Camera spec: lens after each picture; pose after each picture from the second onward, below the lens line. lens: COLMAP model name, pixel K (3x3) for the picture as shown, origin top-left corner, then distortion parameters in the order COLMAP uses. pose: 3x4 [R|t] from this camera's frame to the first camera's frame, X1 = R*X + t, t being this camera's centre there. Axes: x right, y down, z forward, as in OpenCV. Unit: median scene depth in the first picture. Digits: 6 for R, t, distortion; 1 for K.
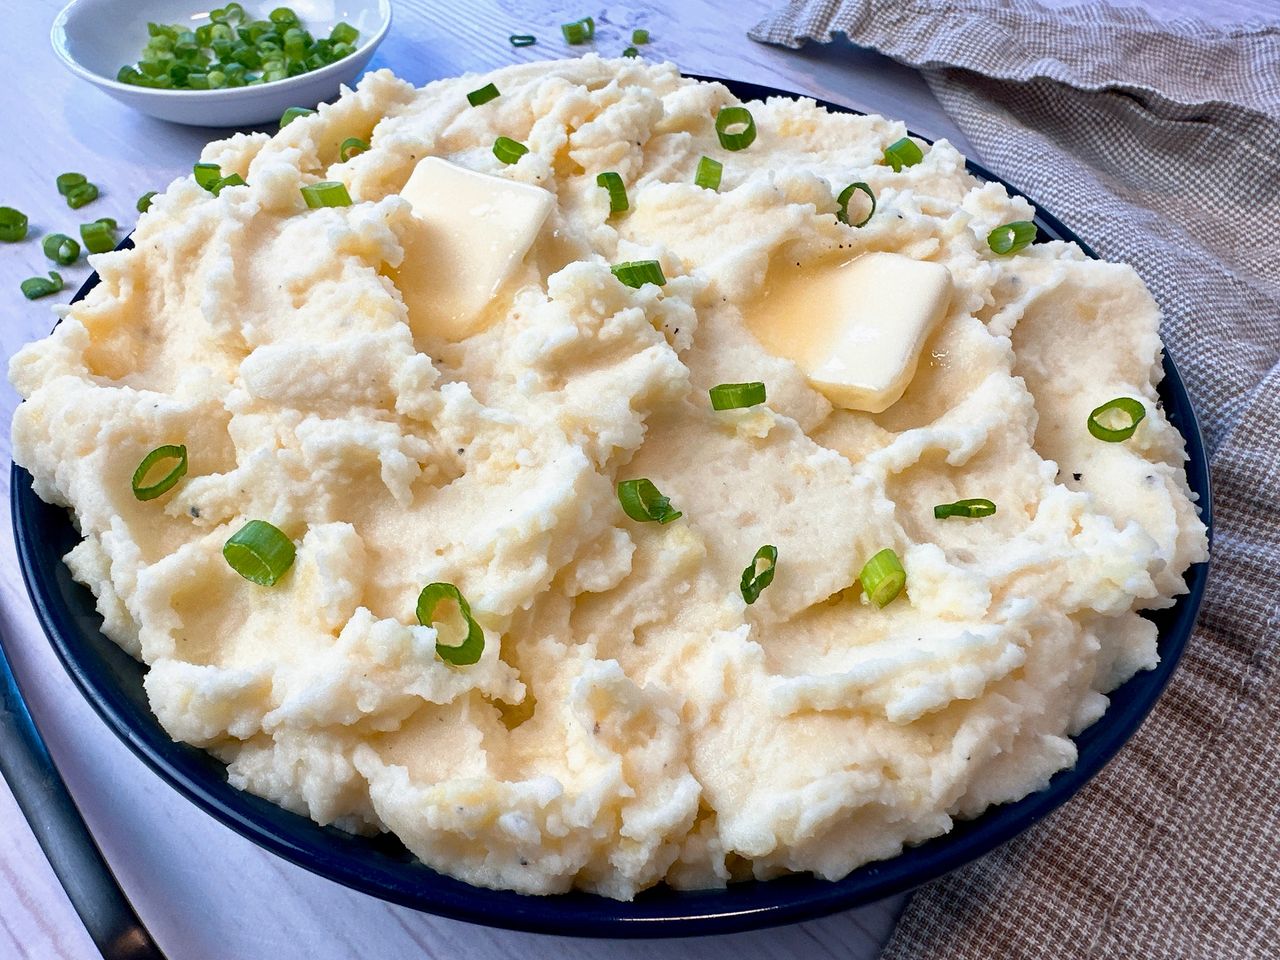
lens RADIAL K [[918.7, 0, 640.0], [0, 918.7, 480.0], [0, 0, 1]] dist [-0.003440, 0.001329]
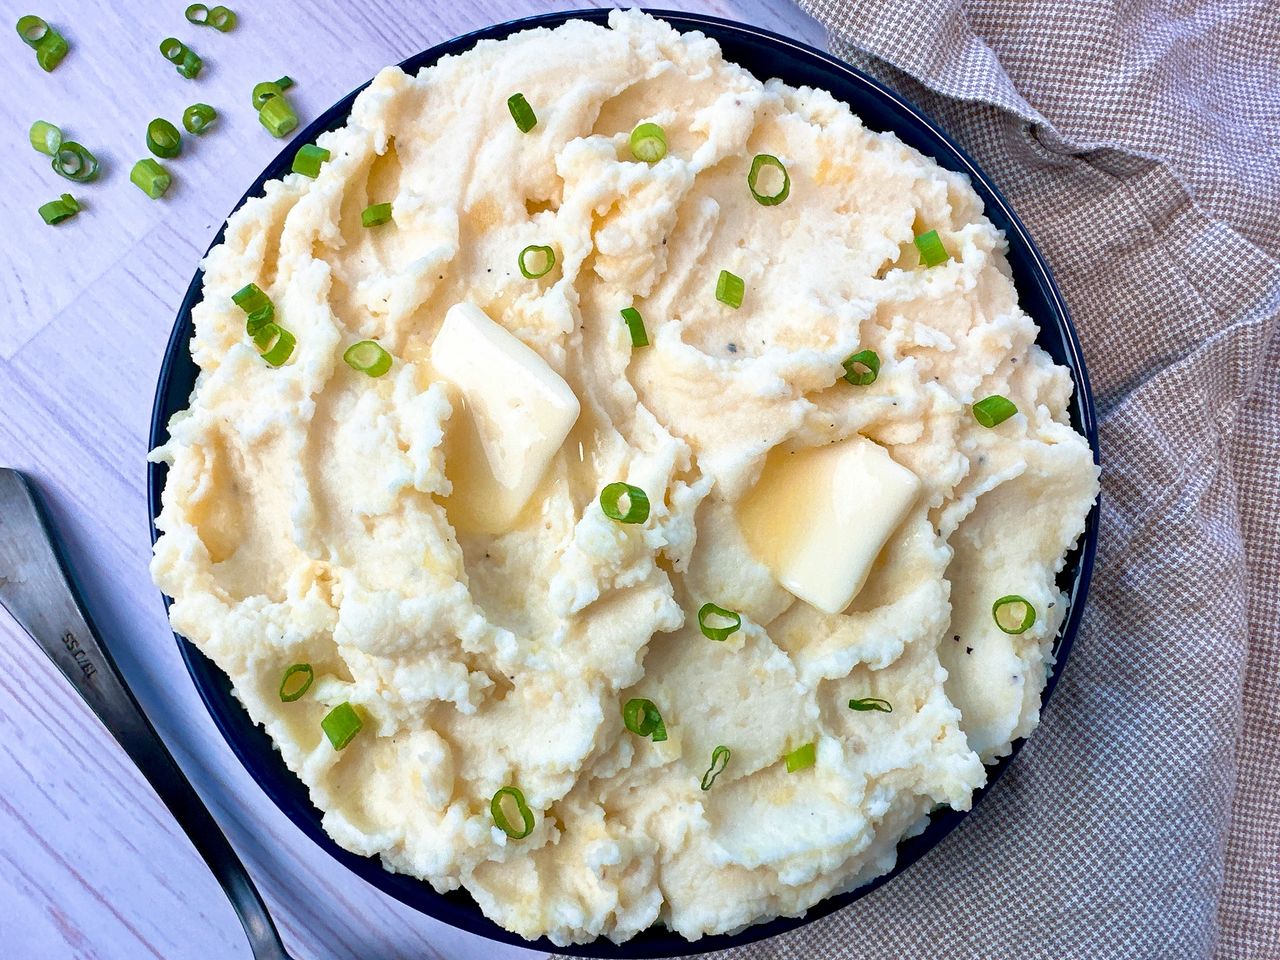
lens RADIAL K [[918.7, 0, 640.0], [0, 918.7, 480.0], [0, 0, 1]] dist [-0.003440, 0.001329]
pose [[0.998136, 0.058272, 0.018162, -0.039563], [-0.057609, 0.801097, 0.595756, -0.959664], [0.020167, -0.595691, 0.802960, 0.066026]]
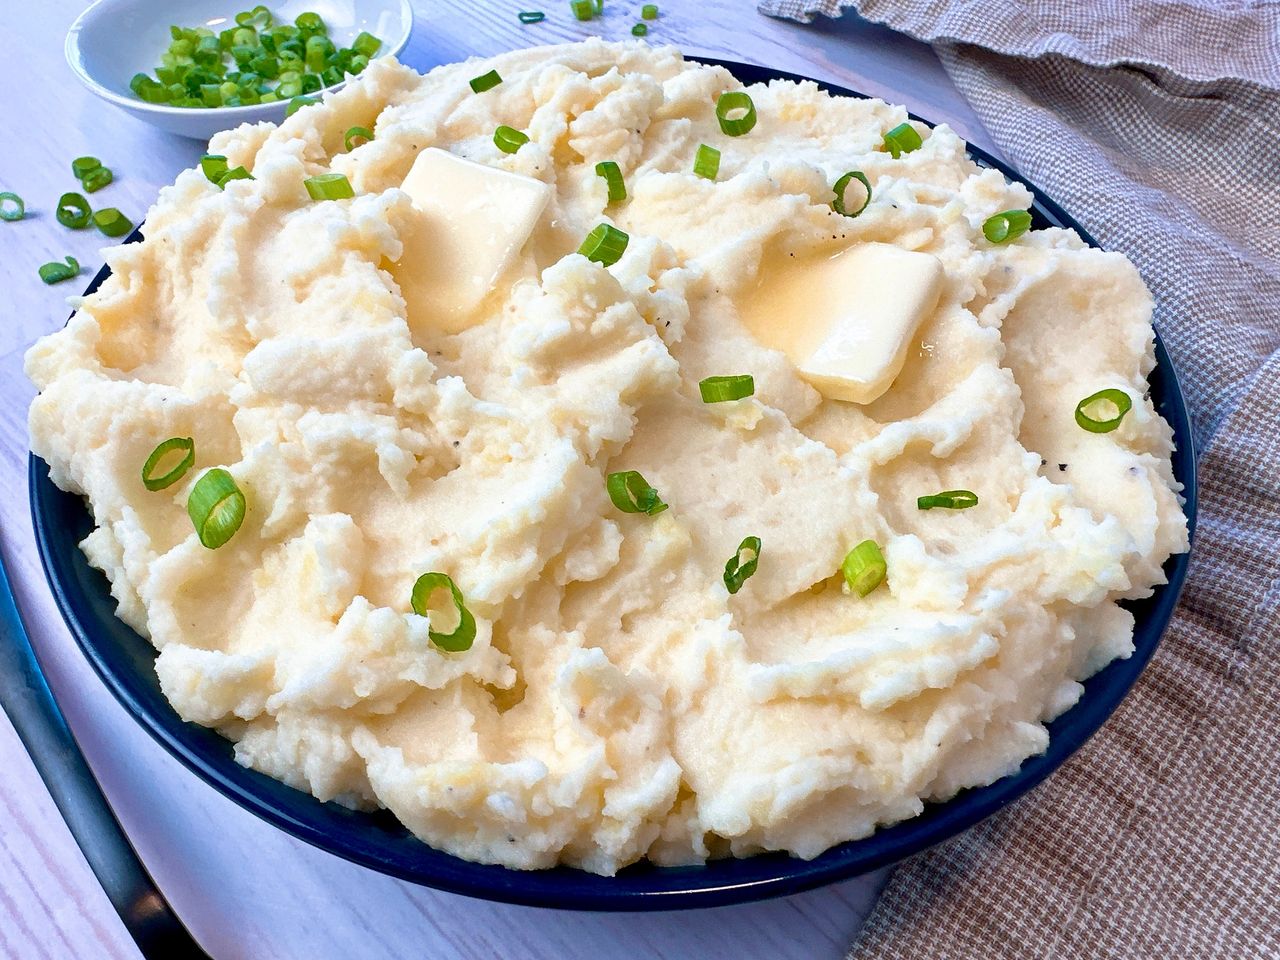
lens RADIAL K [[918.7, 0, 640.0], [0, 918.7, 480.0], [0, 0, 1]] dist [-0.003440, 0.001329]
pose [[0.999752, 0.002759, -0.022087, 0.030580], [-0.001998, 0.999407, 0.034382, -0.023269], [0.022168, -0.034329, 0.999165, -0.026441]]
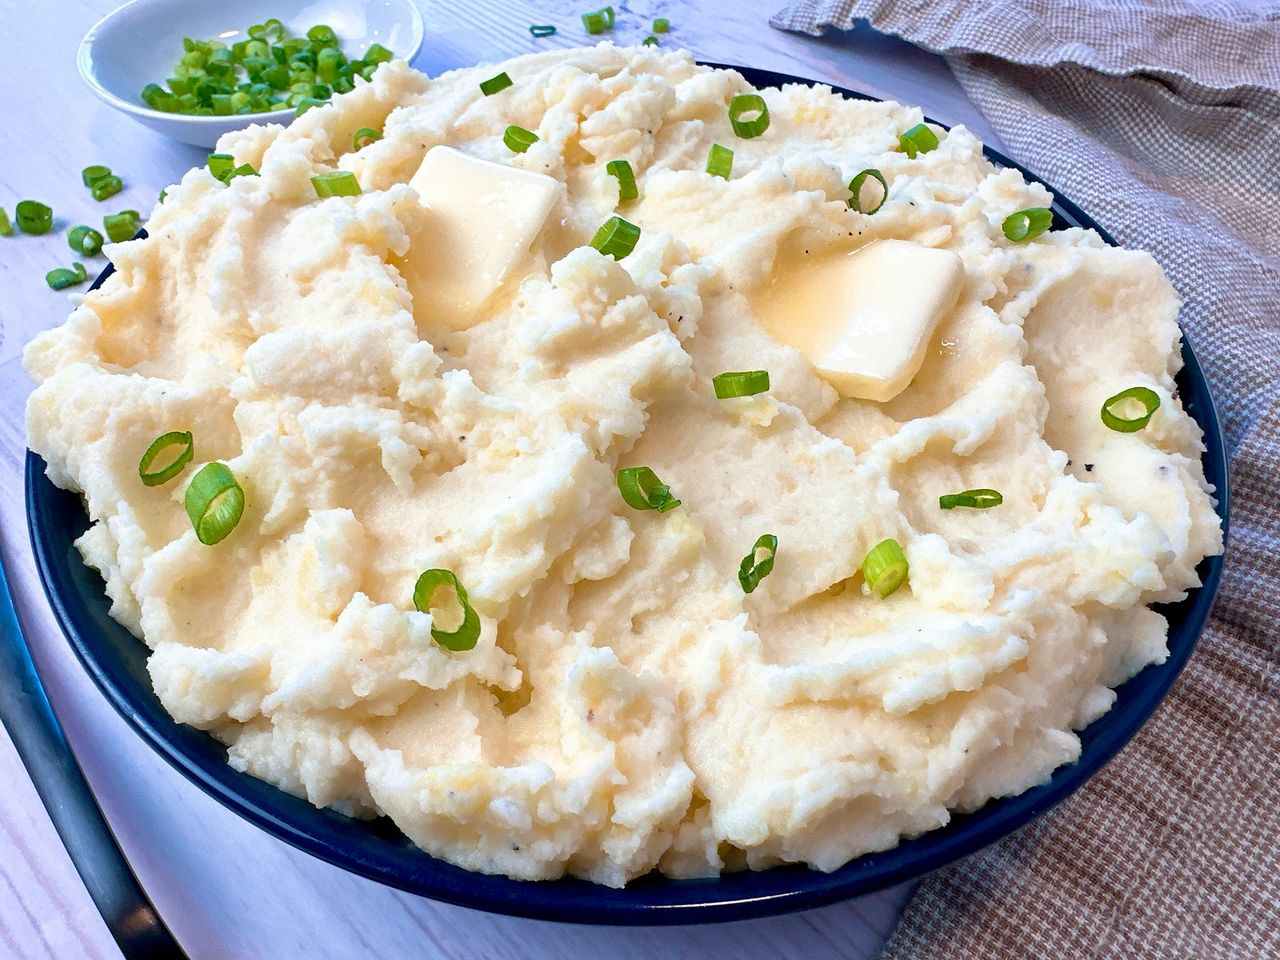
lens RADIAL K [[918.7, 0, 640.0], [0, 918.7, 480.0], [0, 0, 1]] dist [-0.003440, 0.001329]
pose [[0.999476, 0.004961, -0.031993, 0.027567], [-0.004726, 0.999961, 0.007412, 0.004747], [0.032028, -0.007257, 0.999461, 0.003452]]
